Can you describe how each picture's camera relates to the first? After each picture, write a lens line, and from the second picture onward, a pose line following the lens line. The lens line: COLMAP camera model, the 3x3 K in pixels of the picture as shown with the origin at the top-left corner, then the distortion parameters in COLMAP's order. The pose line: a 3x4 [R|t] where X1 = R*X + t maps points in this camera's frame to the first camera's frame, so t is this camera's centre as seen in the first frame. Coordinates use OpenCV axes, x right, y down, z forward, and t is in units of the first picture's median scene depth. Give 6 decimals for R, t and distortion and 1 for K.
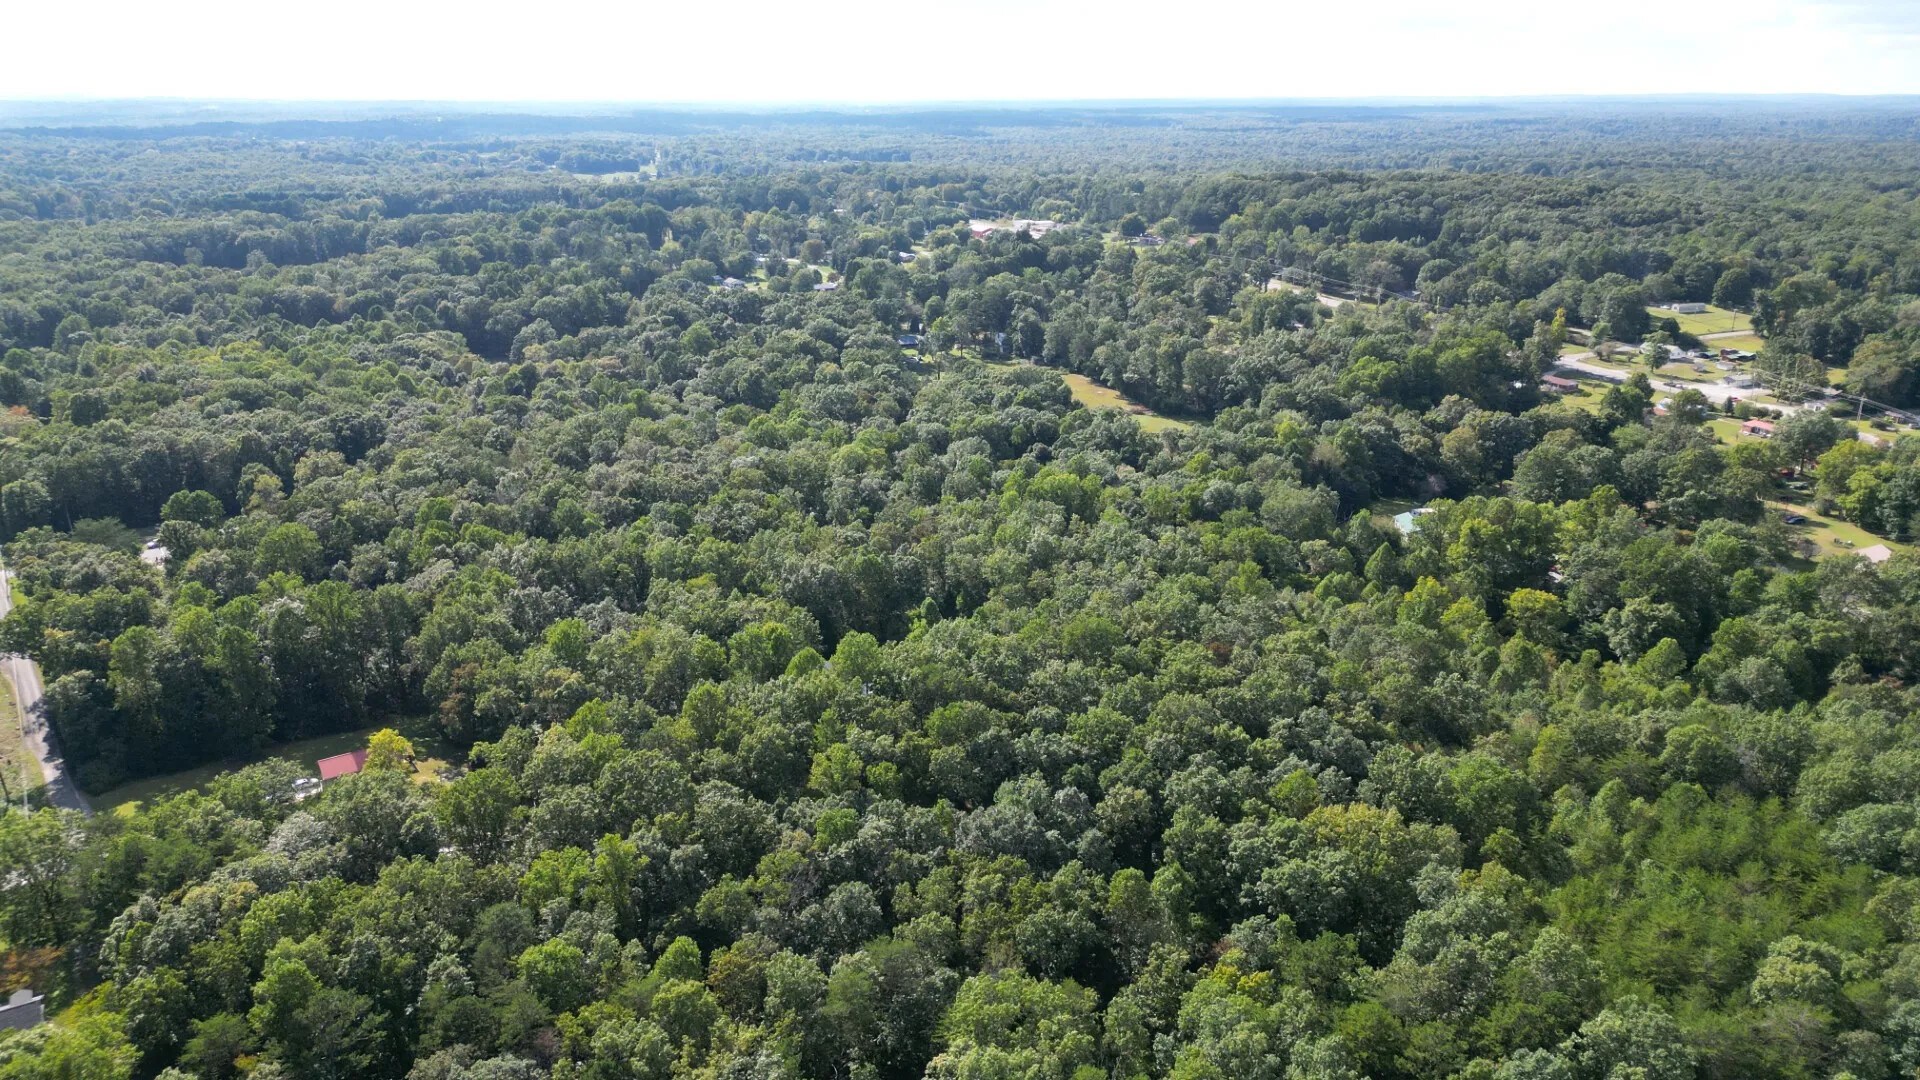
lens RADIAL K [[1336.3, 0, 949.3], [0, 1336.3, 542.4], [0, 0, 1]] dist [0.074185, -0.074052]
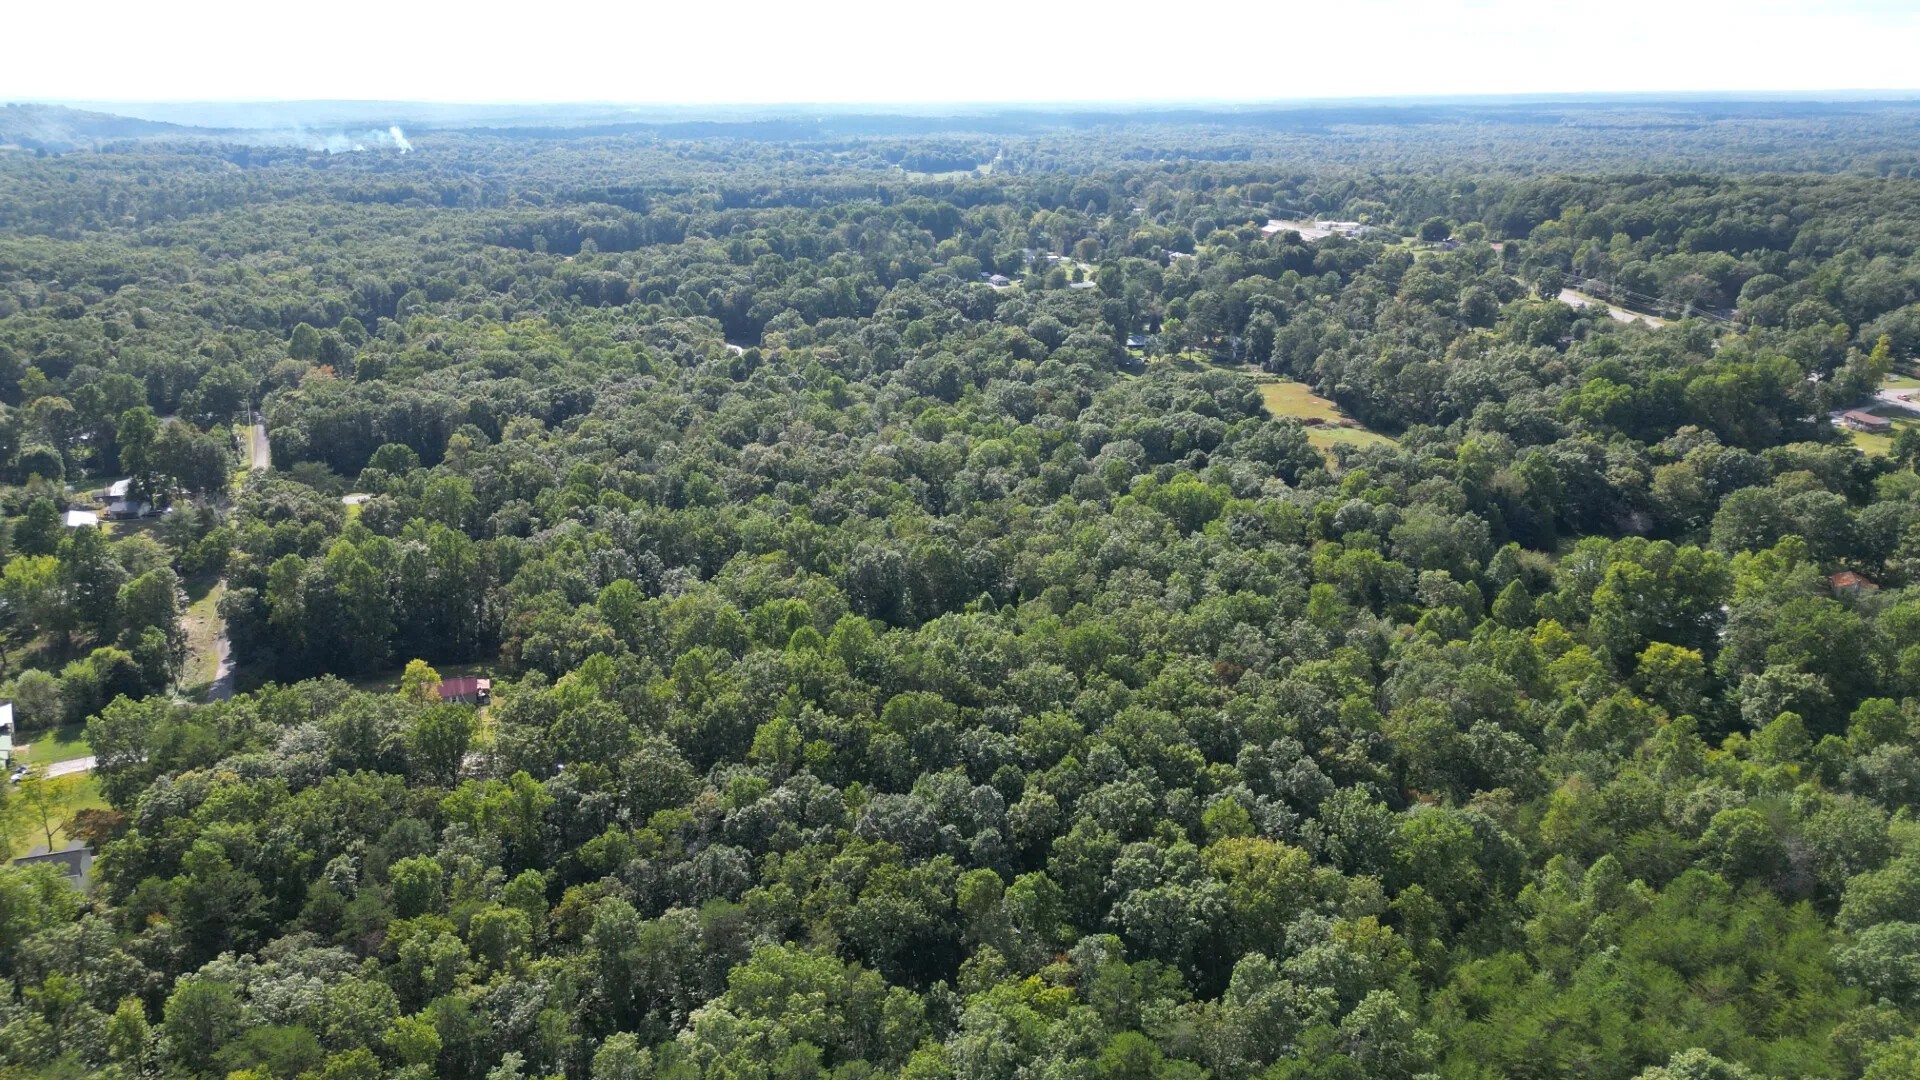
lens RADIAL K [[1336.3, 0, 947.3], [0, 1336.3, 541.2], [0, 0, 1]] dist [0.074185, -0.074052]
pose [[0.964947, 0.079143, -0.250226, 0.147481], [-0.079206, 0.996810, 0.009832, -0.003374], [0.250205, 0.010332, 0.968138, 0.010505]]
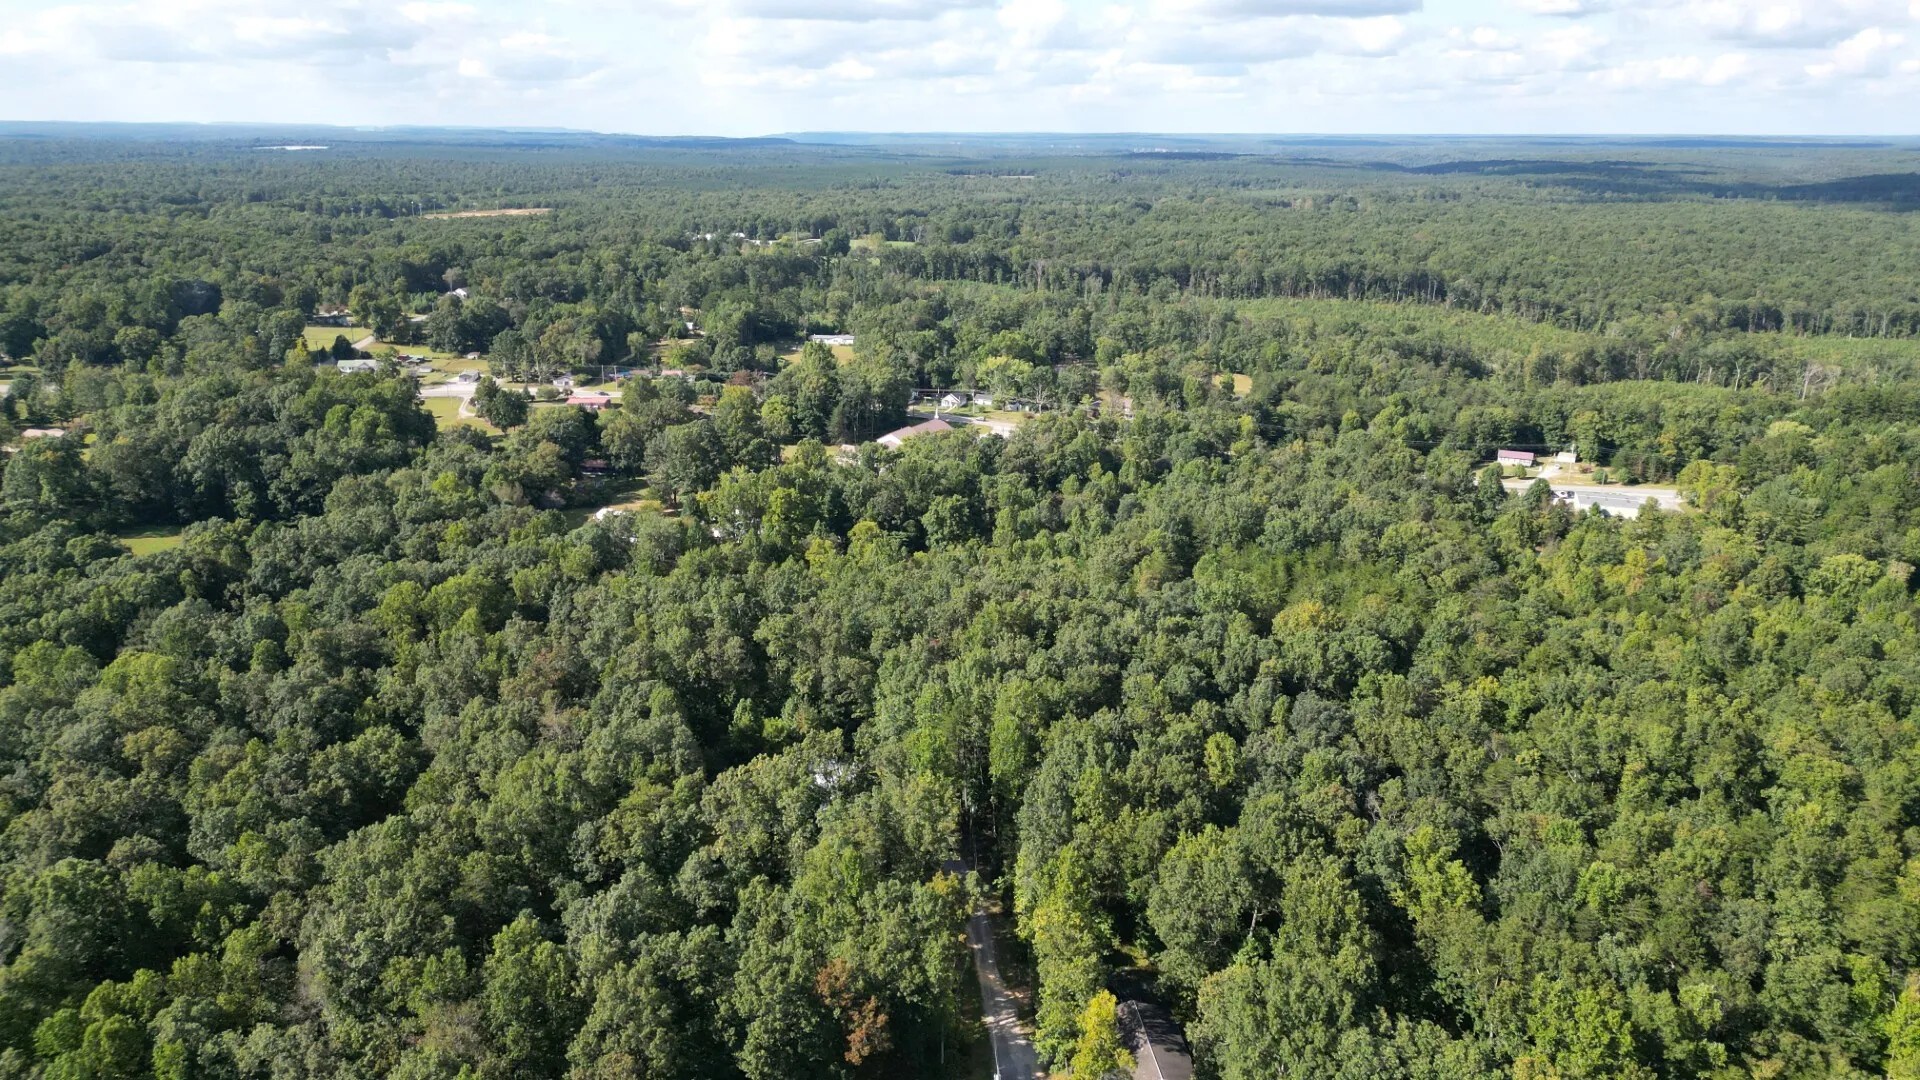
lens RADIAL K [[1336.3, 0, 956.8], [0, 1336.3, 533.7], [0, 0, 1]] dist [0.074185, -0.074052]
pose [[0.254936, -0.278170, 0.926082, -0.541636], [0.297836, 0.933754, 0.198485, -0.136565], [-0.919946, 0.225220, 0.320897, 0.407819]]
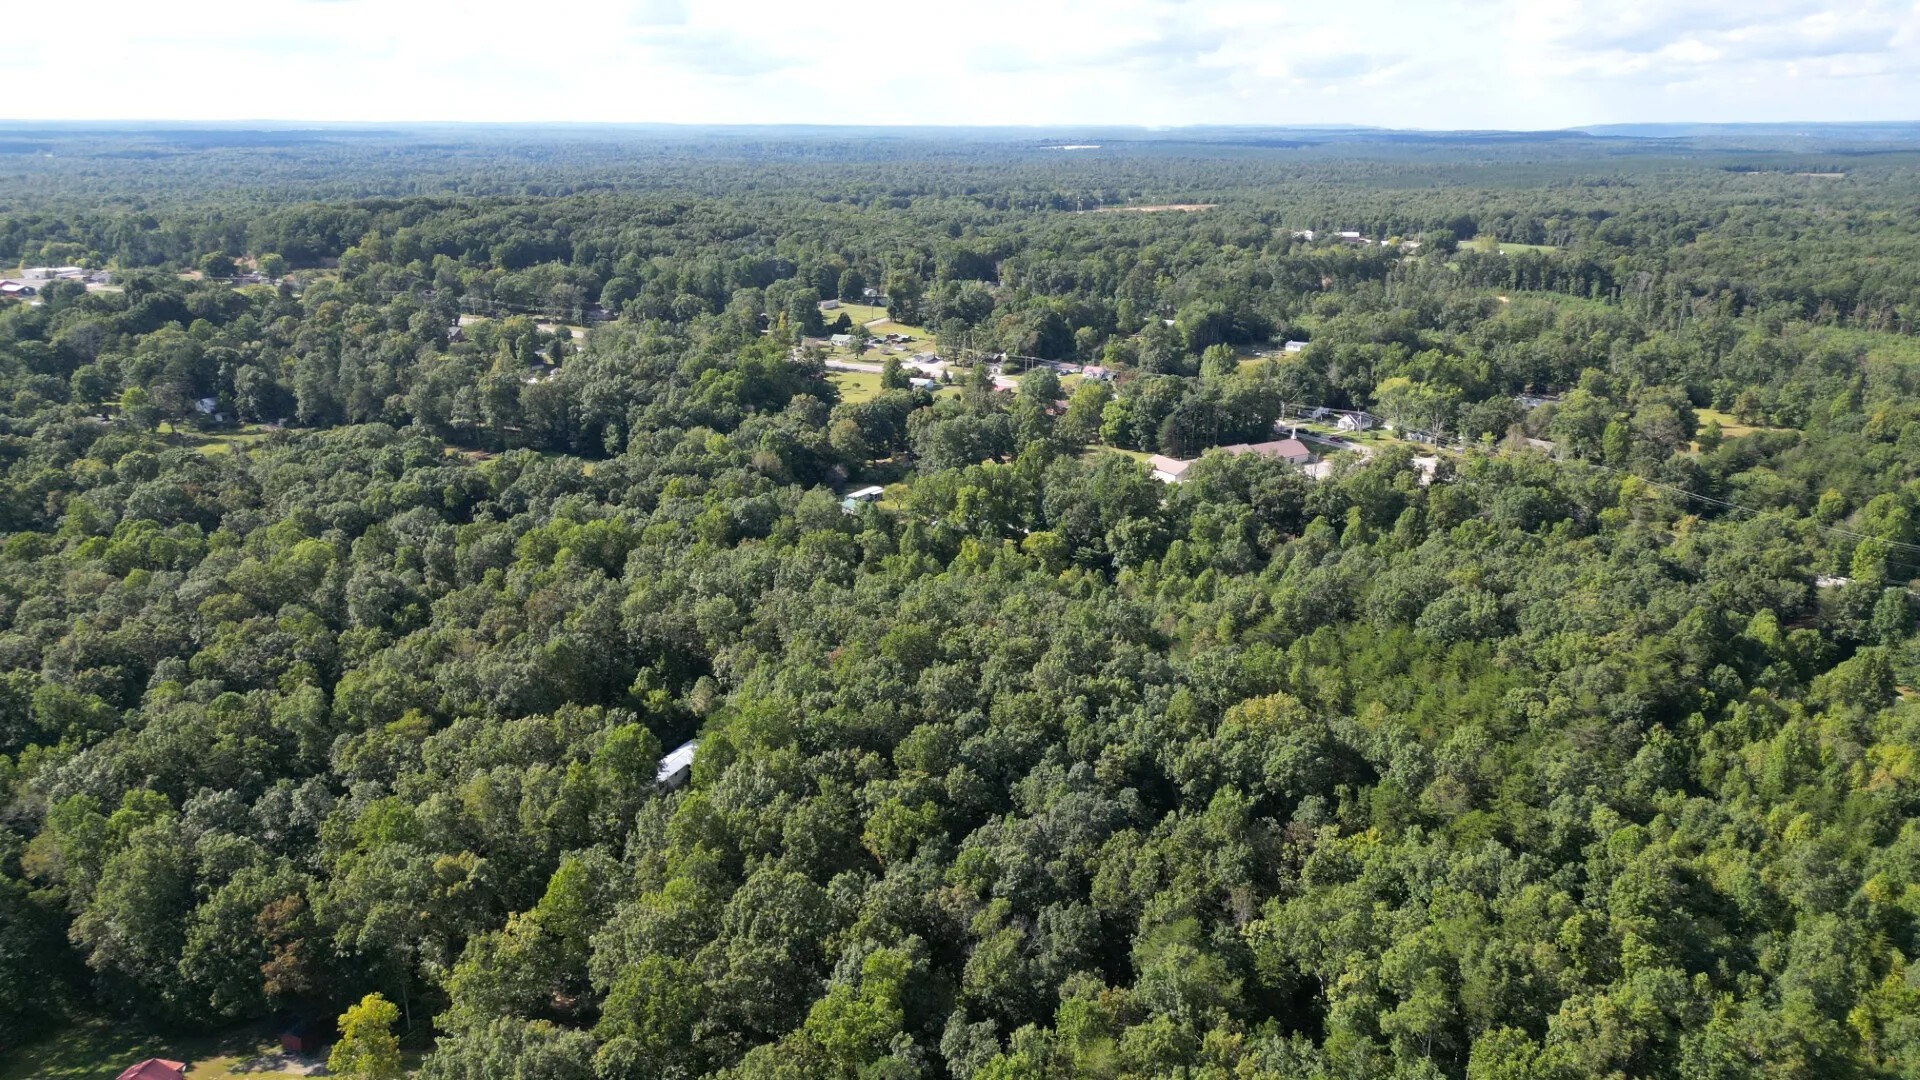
lens RADIAL K [[1336.3, 0, 955.0], [0, 1336.3, 544.3], [0, 0, 1]] dist [0.074185, -0.074052]
pose [[0.724628, -0.207470, 0.657169, -0.319495], [0.217712, 0.973687, 0.067335, -0.040104], [-0.653847, 0.094281, 0.750730, 0.119373]]
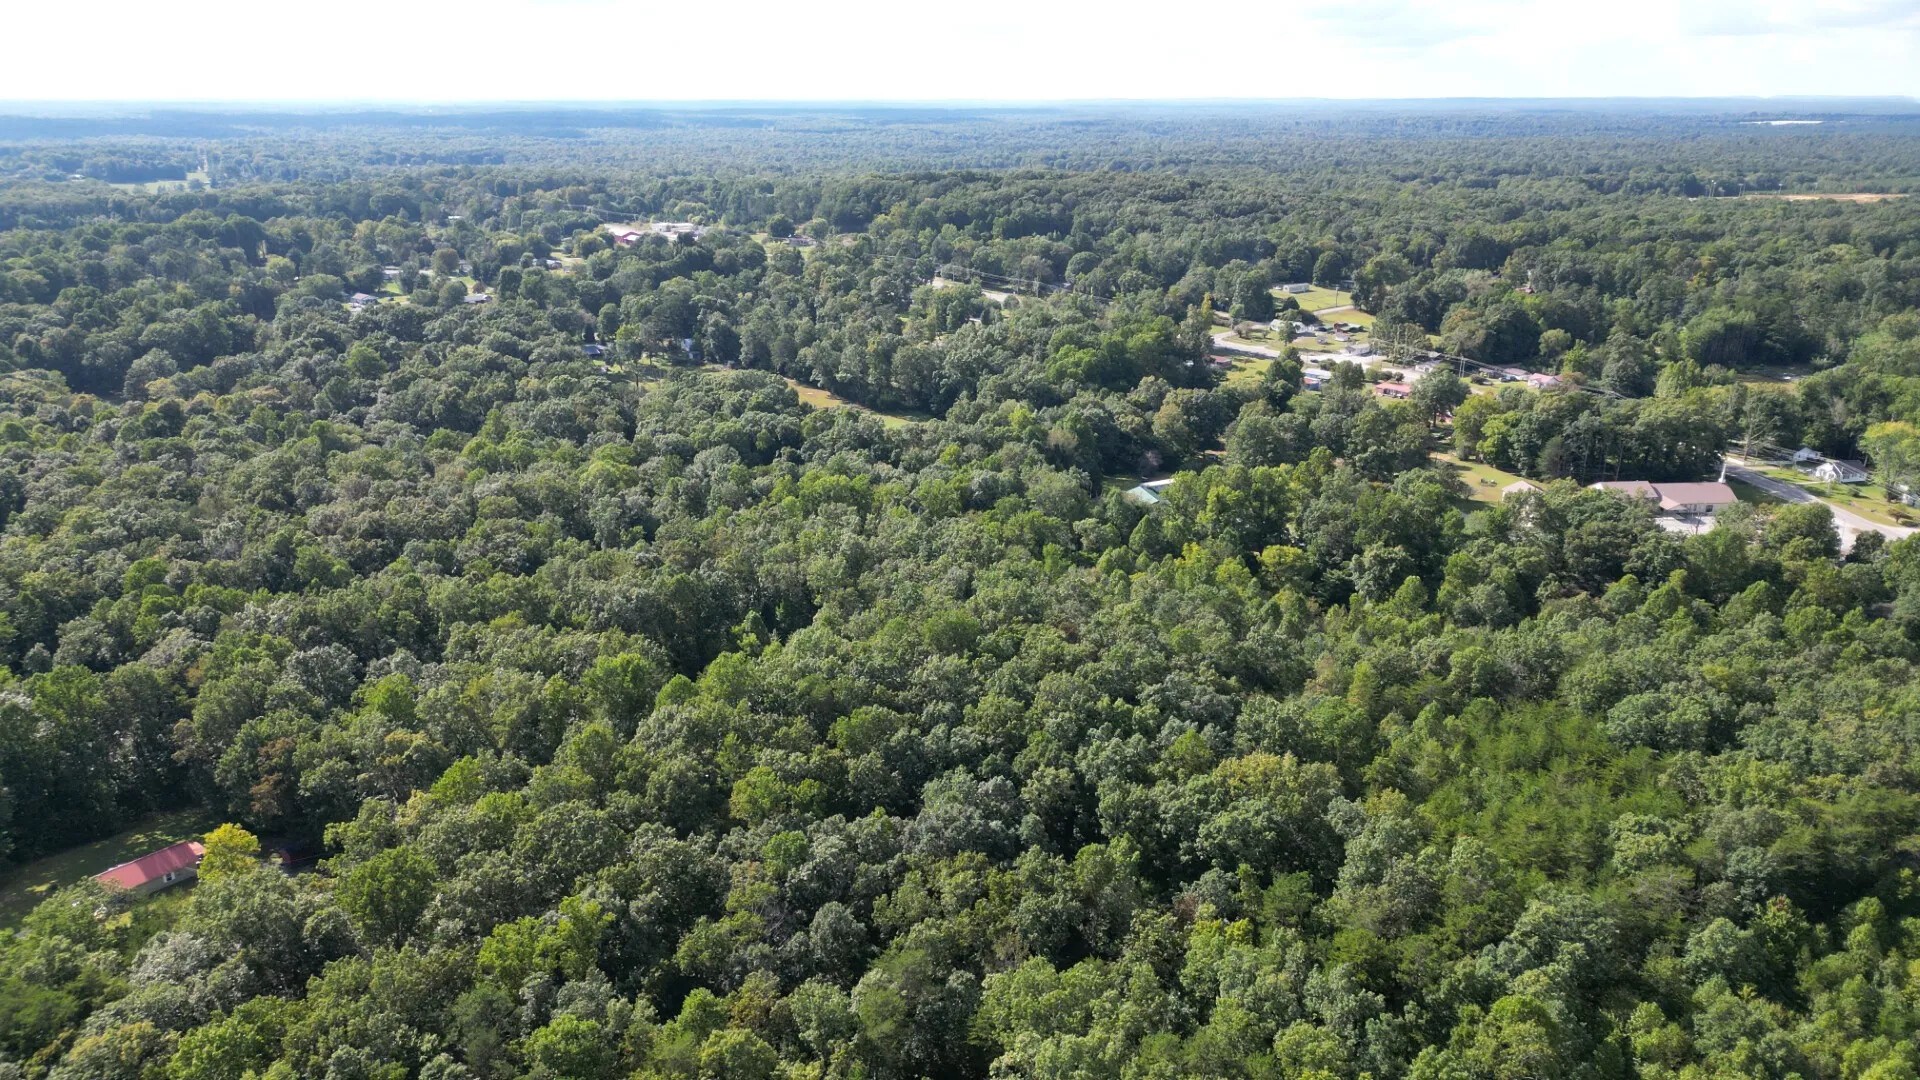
lens RADIAL K [[1336.3, 0, 950.2], [0, 1336.3, 544.8], [0, 0, 1]] dist [0.074185, -0.074052]
pose [[0.956258, -0.093578, 0.277153, -0.102510], [0.093392, 0.995532, 0.013904, -0.004996], [-0.277216, 0.012588, 0.960725, 0.015454]]
